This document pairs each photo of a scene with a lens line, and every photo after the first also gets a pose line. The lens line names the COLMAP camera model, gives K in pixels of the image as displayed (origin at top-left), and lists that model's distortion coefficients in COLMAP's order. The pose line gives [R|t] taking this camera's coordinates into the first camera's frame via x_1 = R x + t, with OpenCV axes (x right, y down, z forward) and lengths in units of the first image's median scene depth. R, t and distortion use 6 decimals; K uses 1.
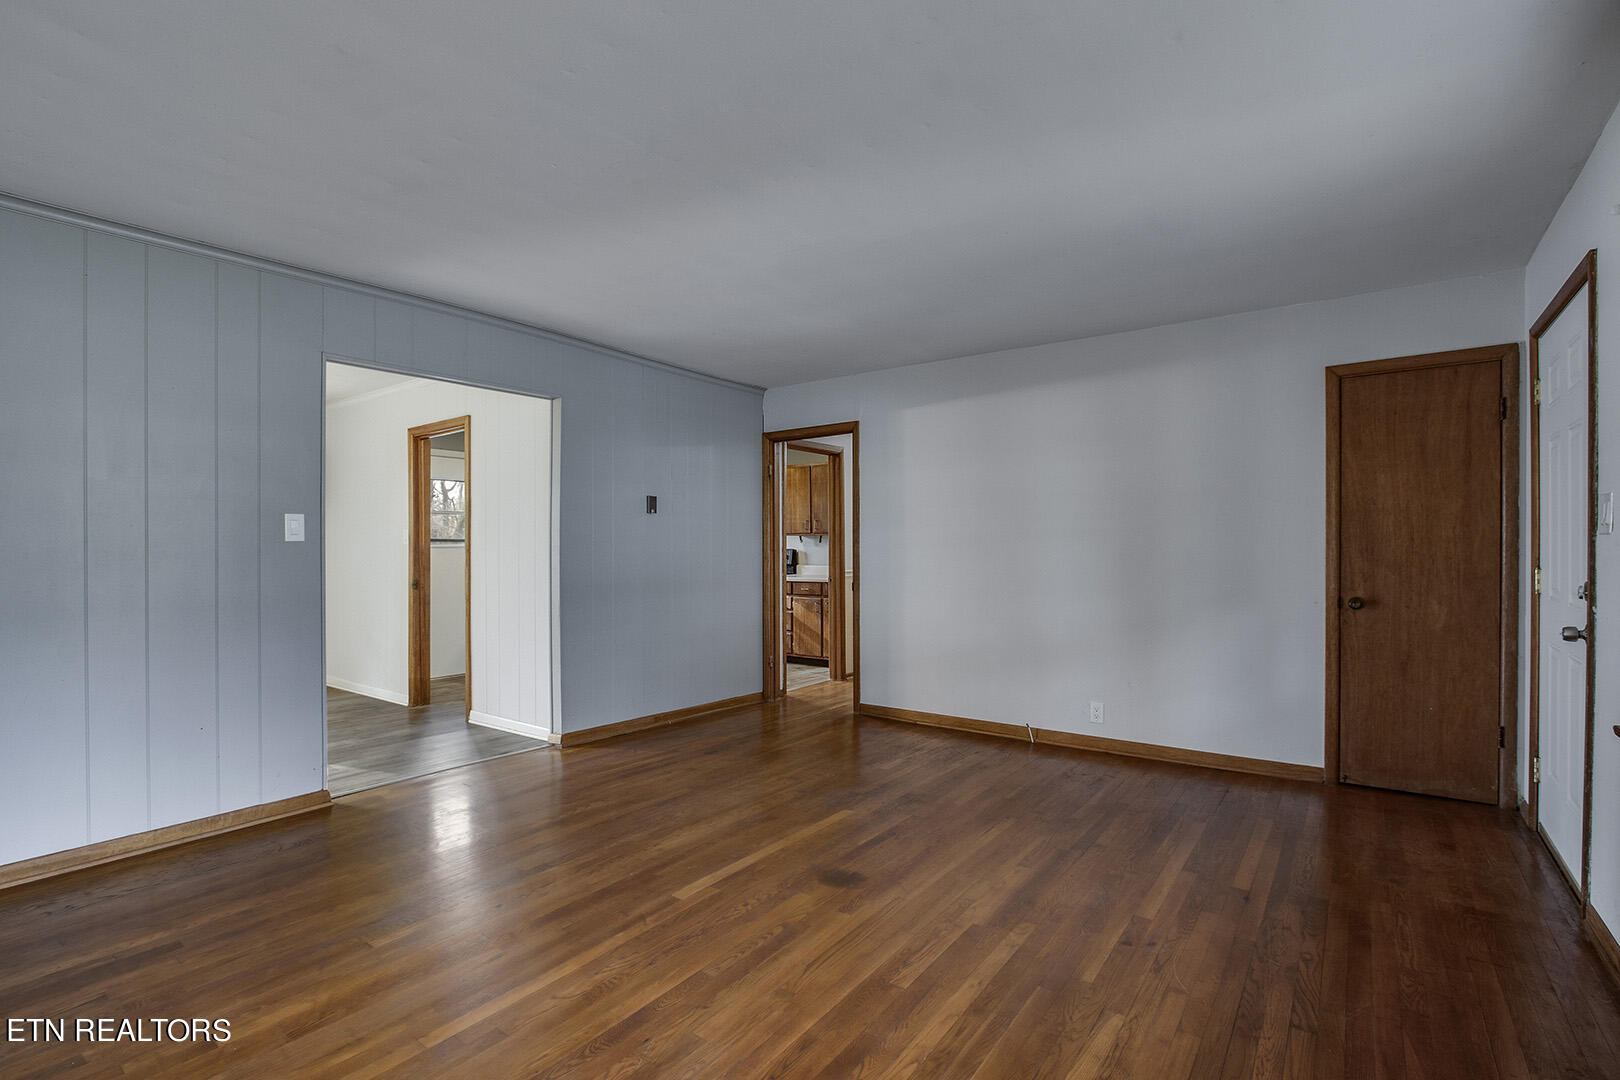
lens RADIAL K [[750.7, 0, 813.5], [0, 750.7, 551.6], [0, 0, 1]] dist [-0.025251, 0.003085]
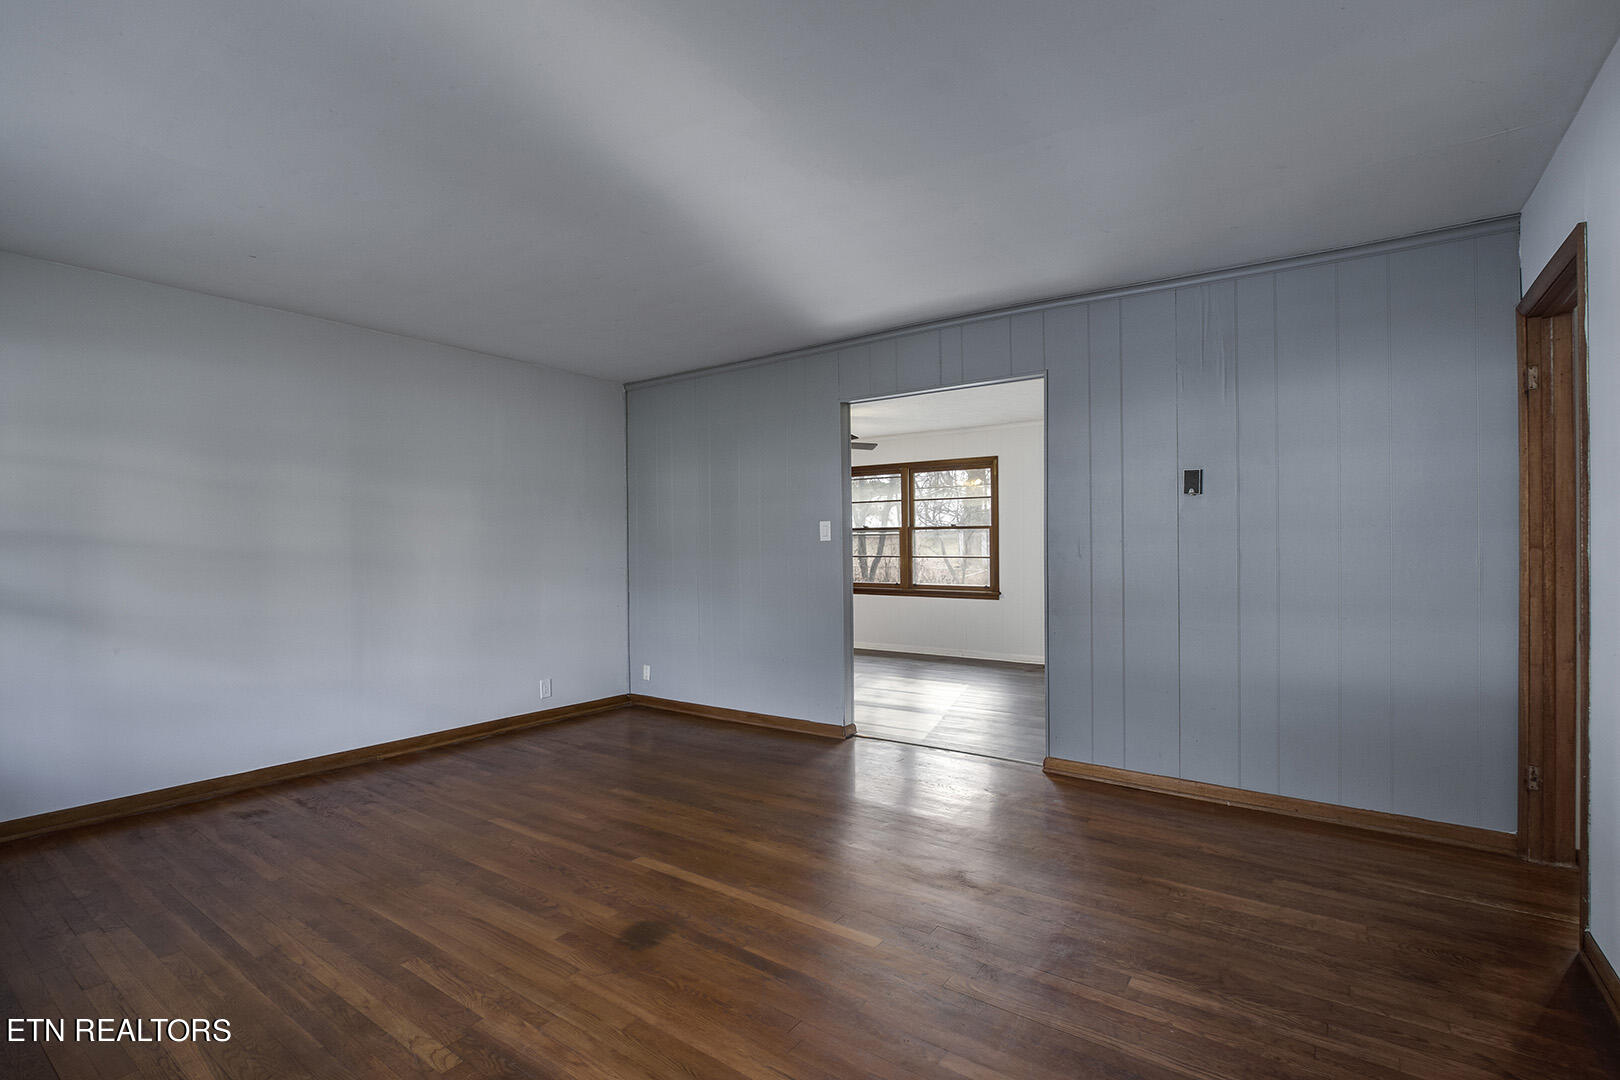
lens RADIAL K [[750.7, 0, 813.5], [0, 750.7, 551.6], [0, 0, 1]] dist [-0.025251, 0.003085]
pose [[0.019818, 0.007634, -0.999774, 0.921139], [0.000882, 0.999970, 0.007653, -0.006185], [0.999803, -0.001033, 0.019811, 1.220460]]
